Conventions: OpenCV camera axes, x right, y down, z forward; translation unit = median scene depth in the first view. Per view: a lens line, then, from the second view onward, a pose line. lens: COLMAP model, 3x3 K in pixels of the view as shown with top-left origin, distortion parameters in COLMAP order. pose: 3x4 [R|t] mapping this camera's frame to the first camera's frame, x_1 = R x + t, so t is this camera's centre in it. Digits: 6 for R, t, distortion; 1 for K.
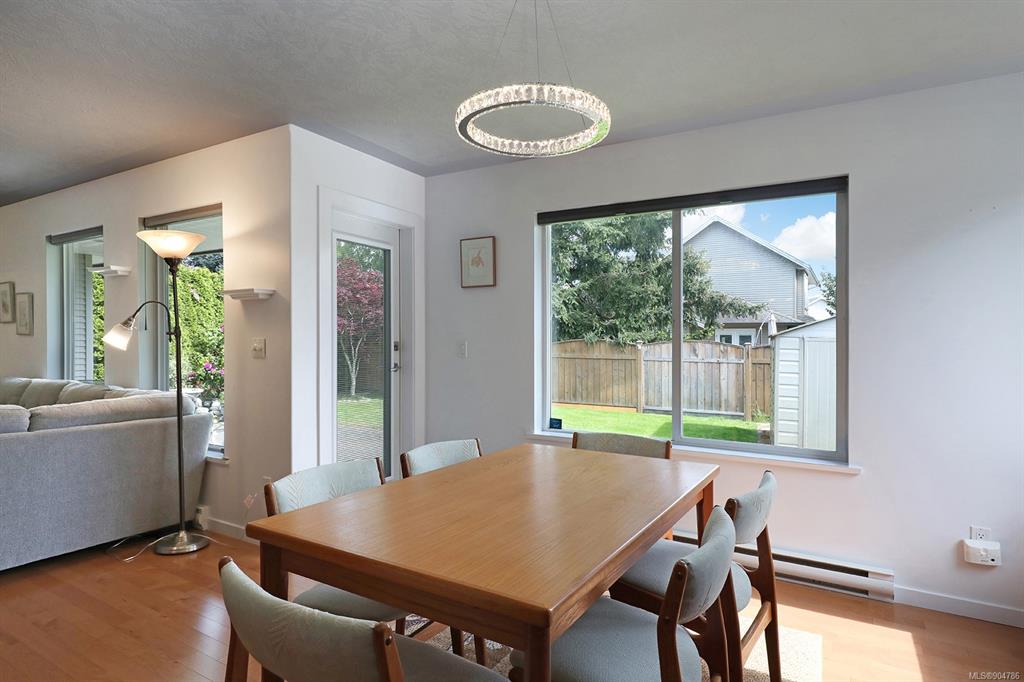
lens RADIAL K [[550.4, 0, 513.1], [0, 550.4, 345.3], [0, 0, 1]] dist [-0.005463, 0.000750]
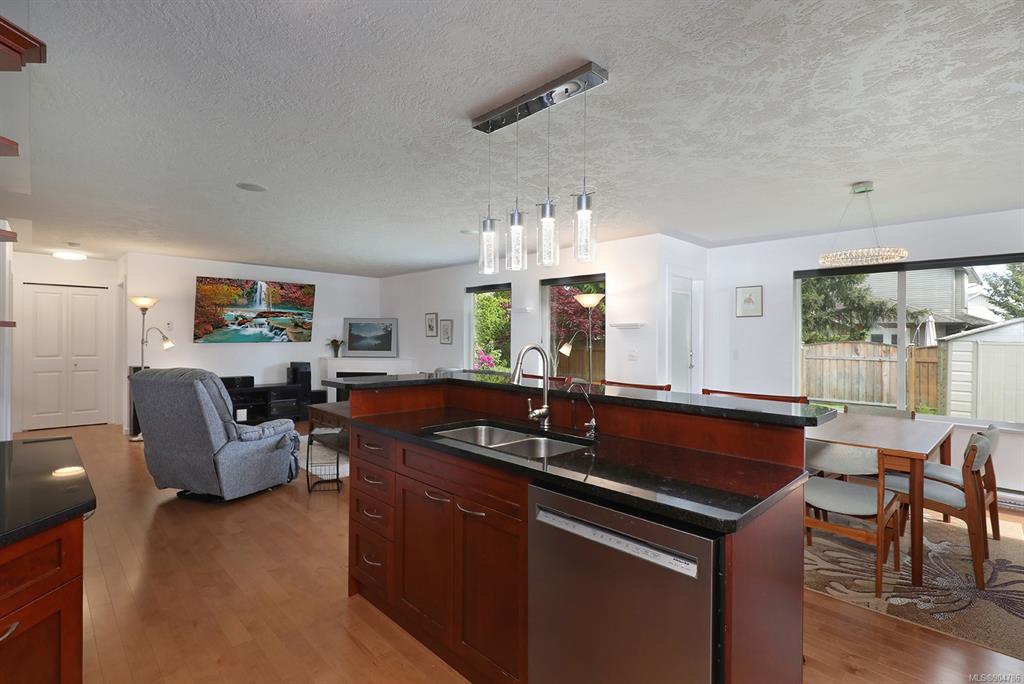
lens RADIAL K [[482.1, 0, 517.0], [0, 482.1, 338.8], [0, 0, 1]] dist [0.002474, 0.001162]
pose [[0.968800, -0.002393, -0.247833, -0.108271], [0.001054, 0.999984, -0.005533, -0.009650], [0.247842, 0.005099, 0.968787, -0.158992]]
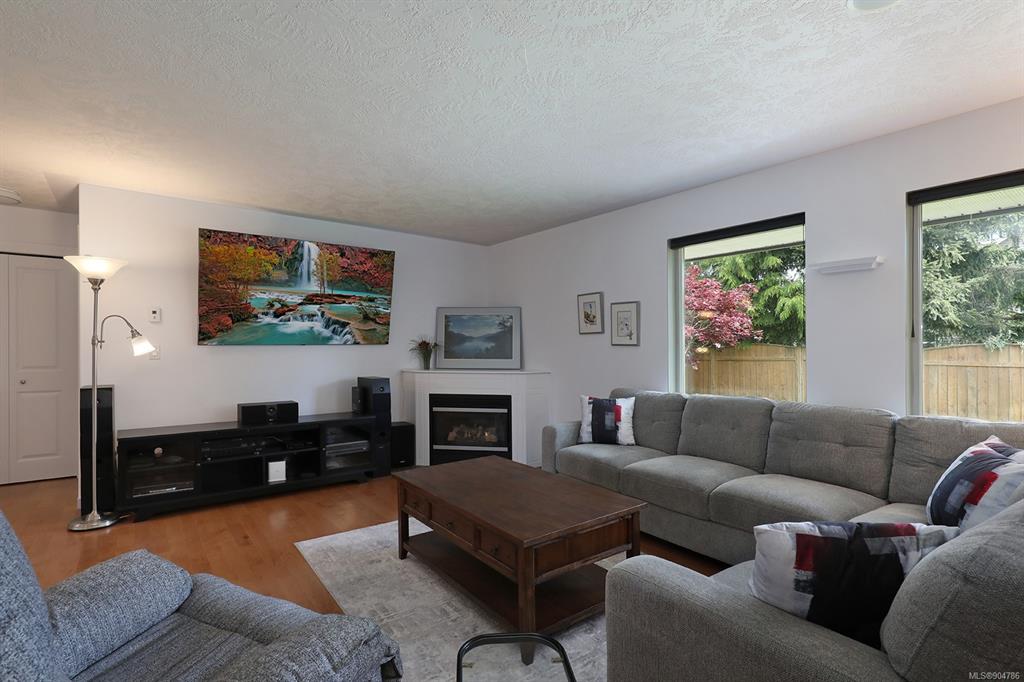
lens RADIAL K [[482.1, 0, 513.4], [0, 482.1, 356.9], [0, 0, 1]] dist [0.002474, 0.001162]
pose [[0.929984, -0.000929, -0.367600, -0.281332], [0.005482, 0.999921, 0.011339, -0.003528], [0.367560, -0.012560, 0.929915, 0.050763]]
